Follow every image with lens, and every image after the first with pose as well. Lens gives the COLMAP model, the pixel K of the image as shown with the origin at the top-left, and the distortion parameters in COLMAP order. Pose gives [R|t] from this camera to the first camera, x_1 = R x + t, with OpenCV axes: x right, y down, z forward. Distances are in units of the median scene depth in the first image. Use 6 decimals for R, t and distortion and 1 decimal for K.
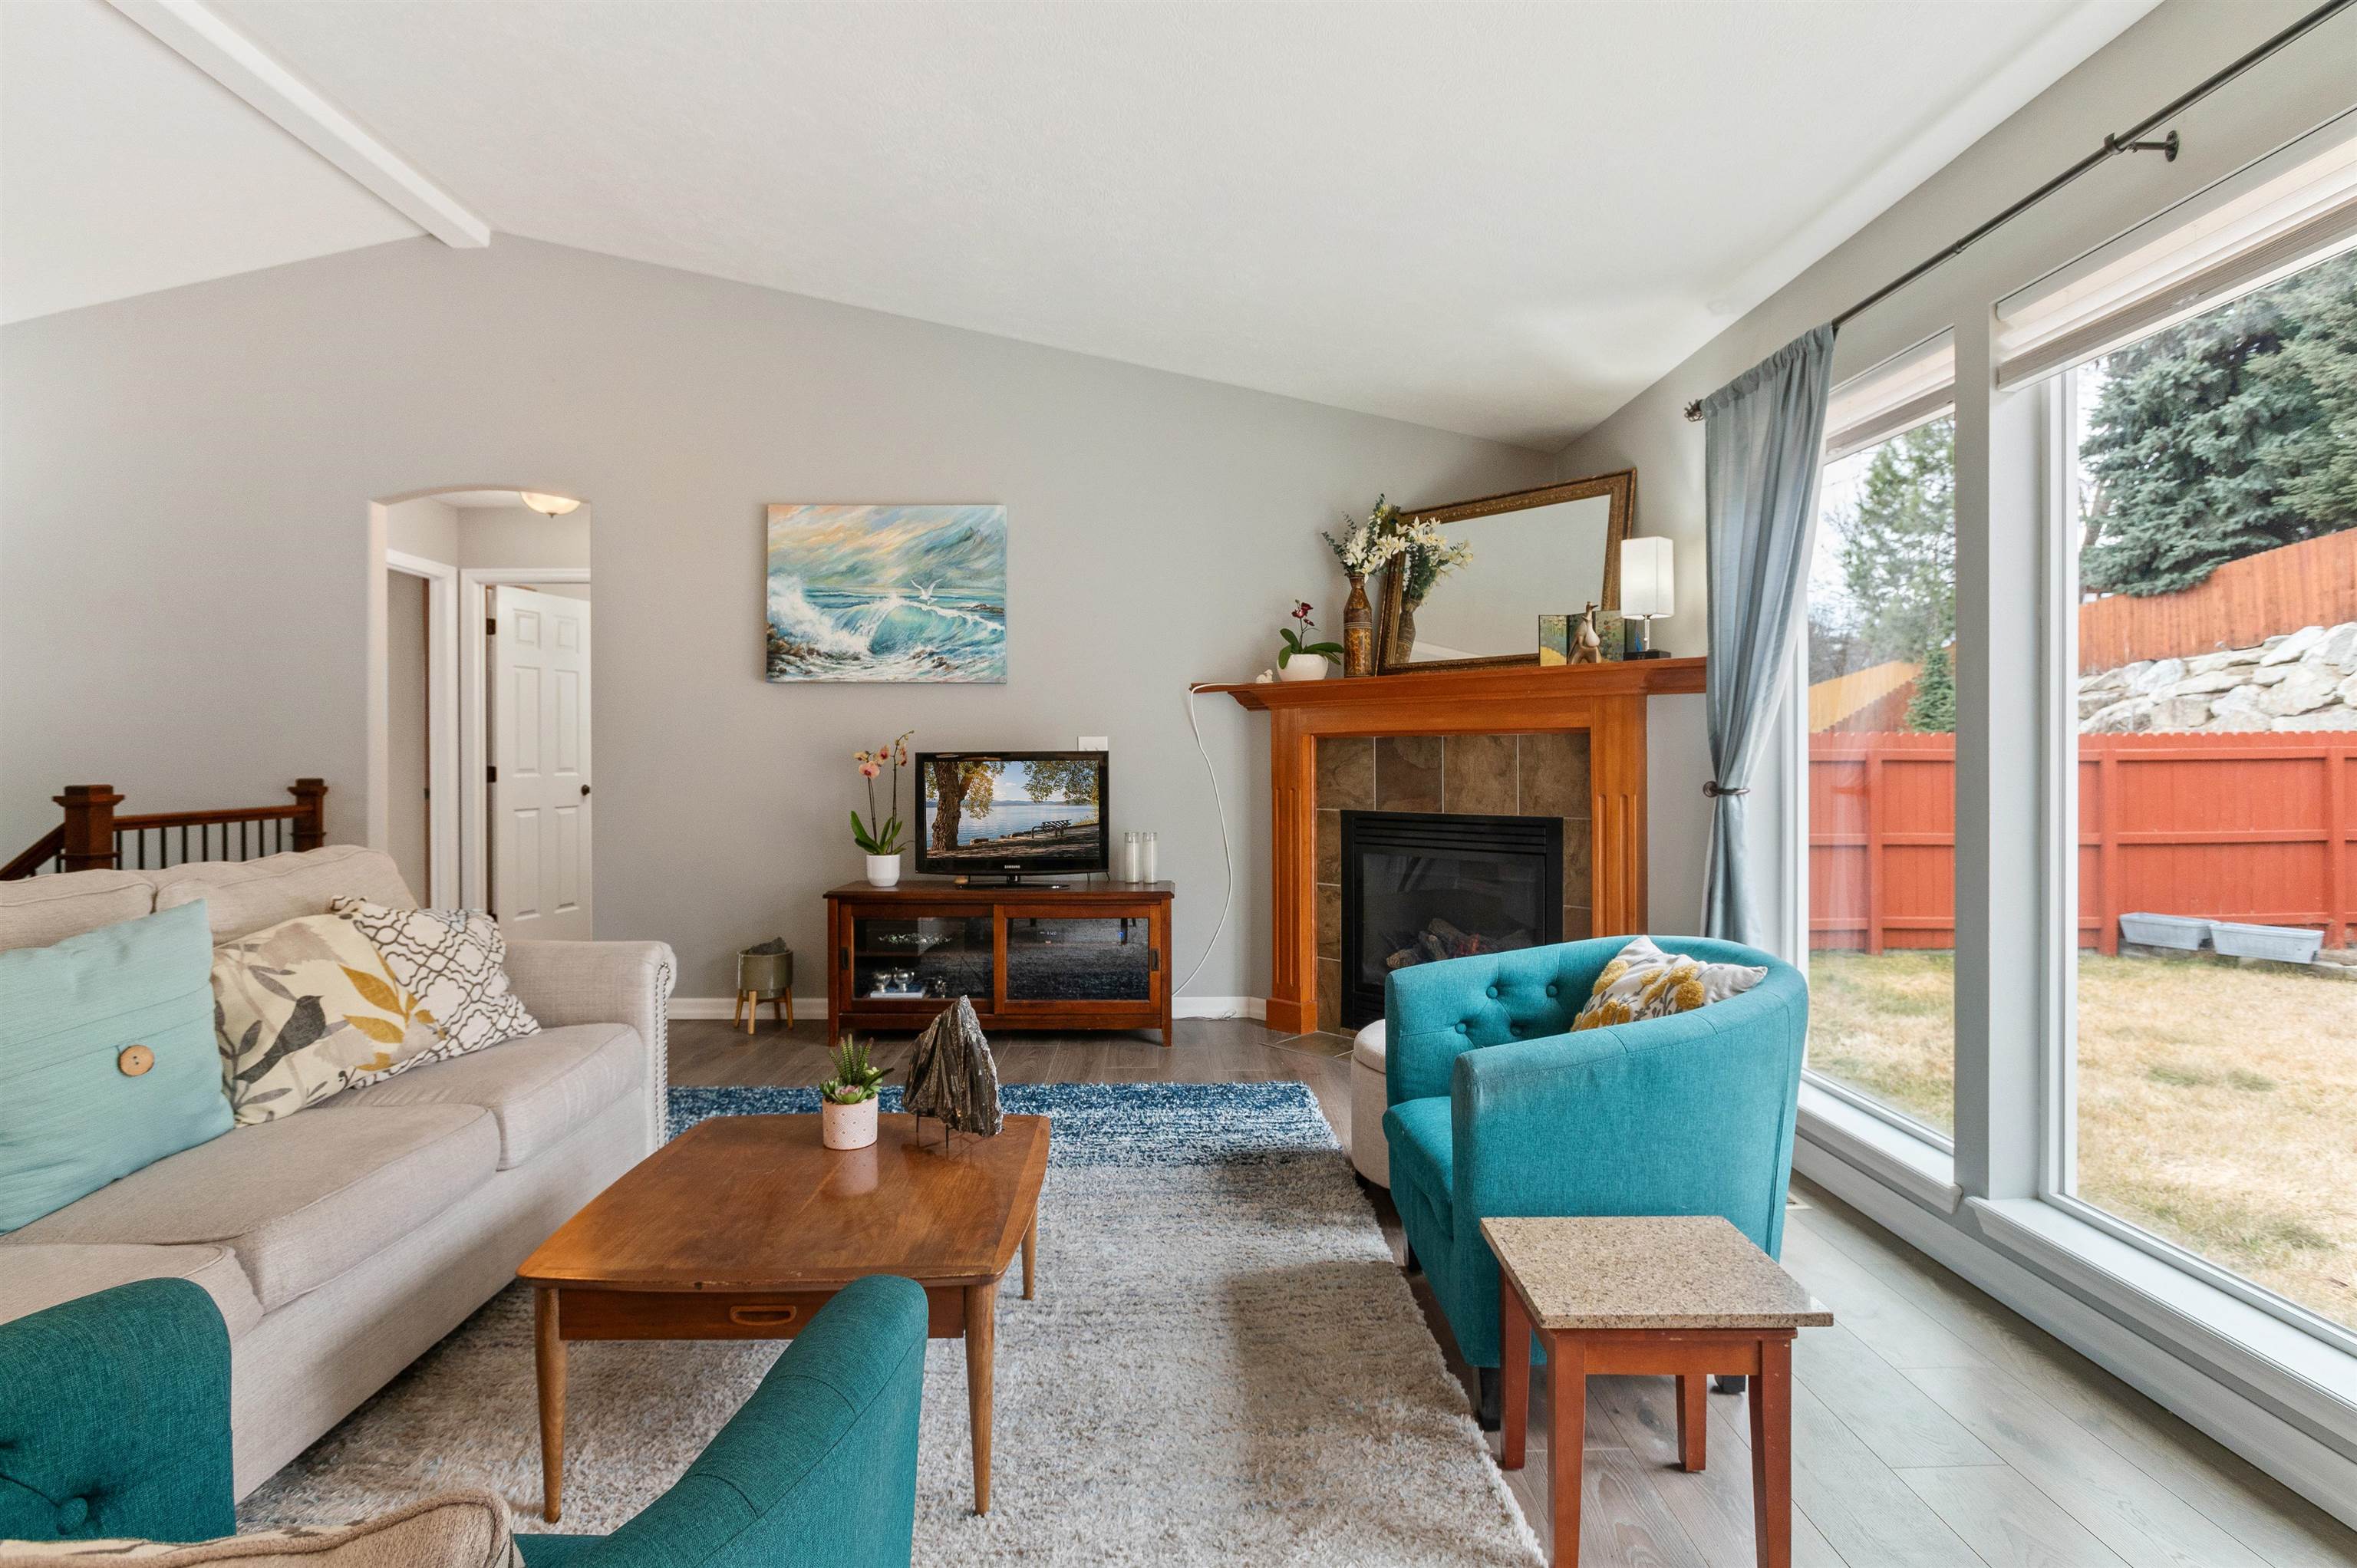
lens RADIAL K [[1127.0, 0, 1167.9], [0, 1127.0, 770.5], [0, 0, 1]] dist [-0.005608, -0.002113]
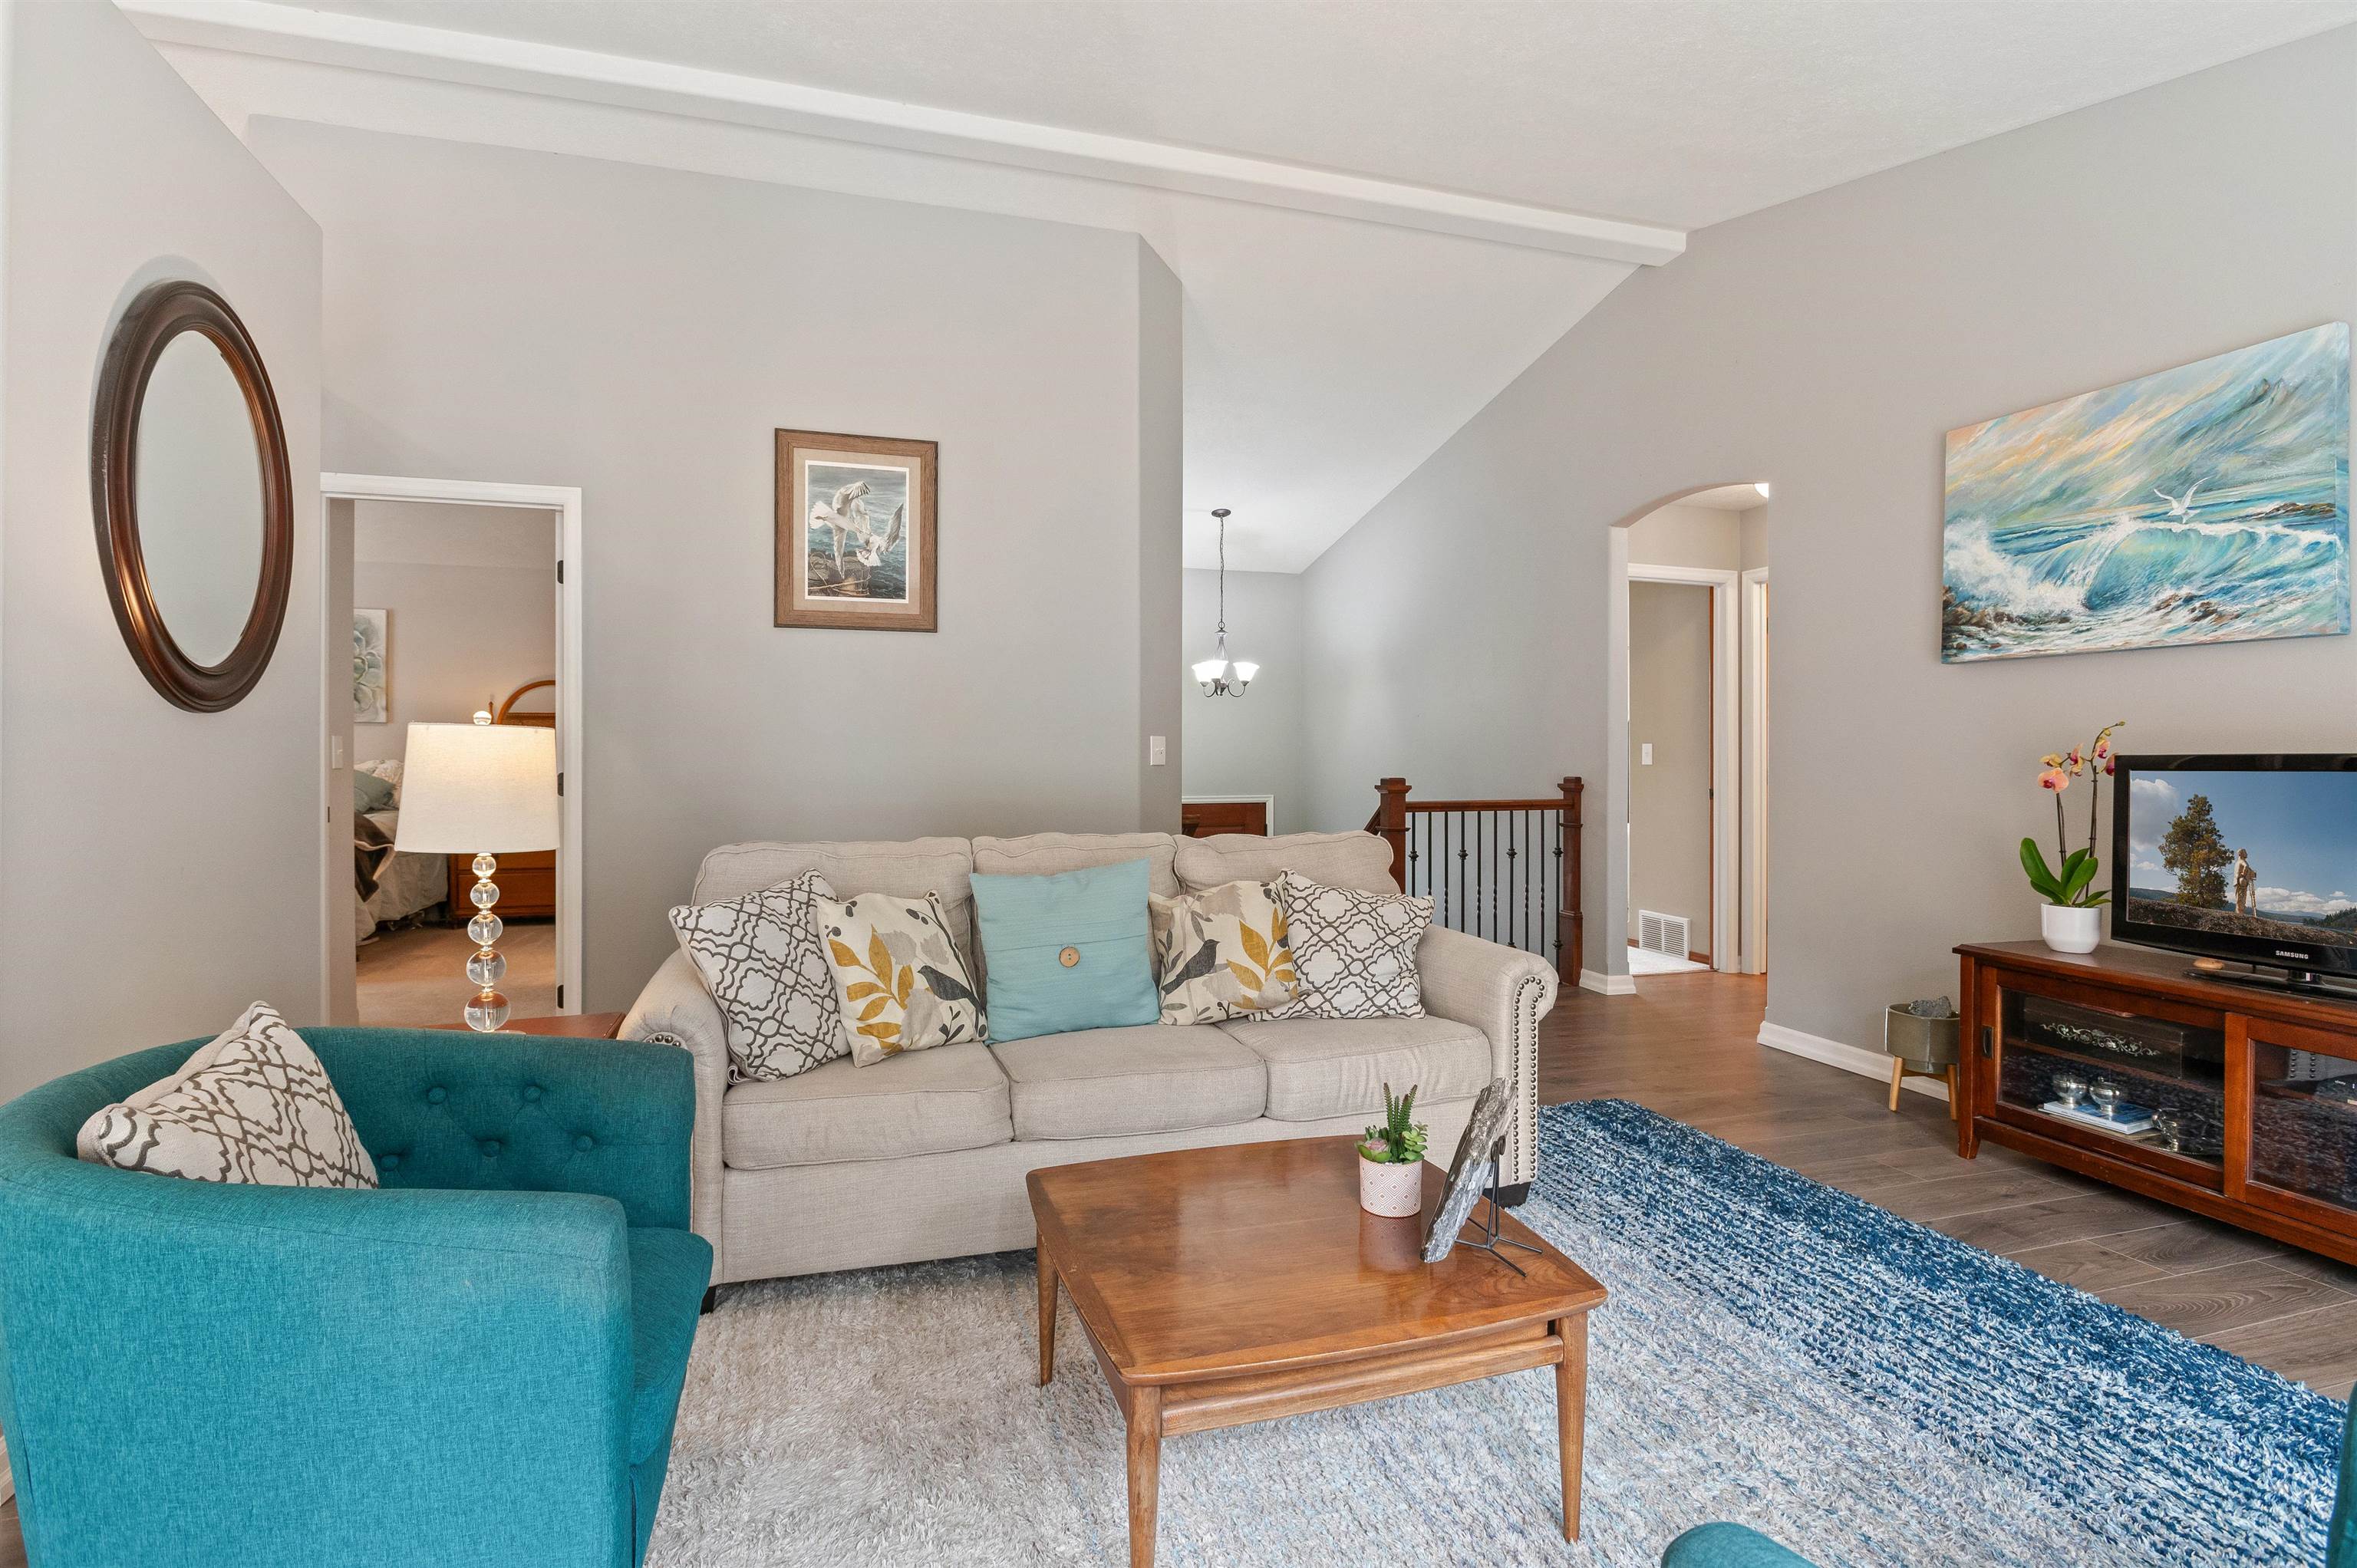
lens RADIAL K [[1127.0, 0, 1169.1], [0, 1127.0, 768.1], [0, 0, 1]] dist [-0.005608, -0.002113]
pose [[0.277462, 0.013179, -0.960646, 0.236643], [-0.015101, 0.999842, 0.009355, -0.006209], [0.960618, 0.011911, 0.277618, 0.279939]]
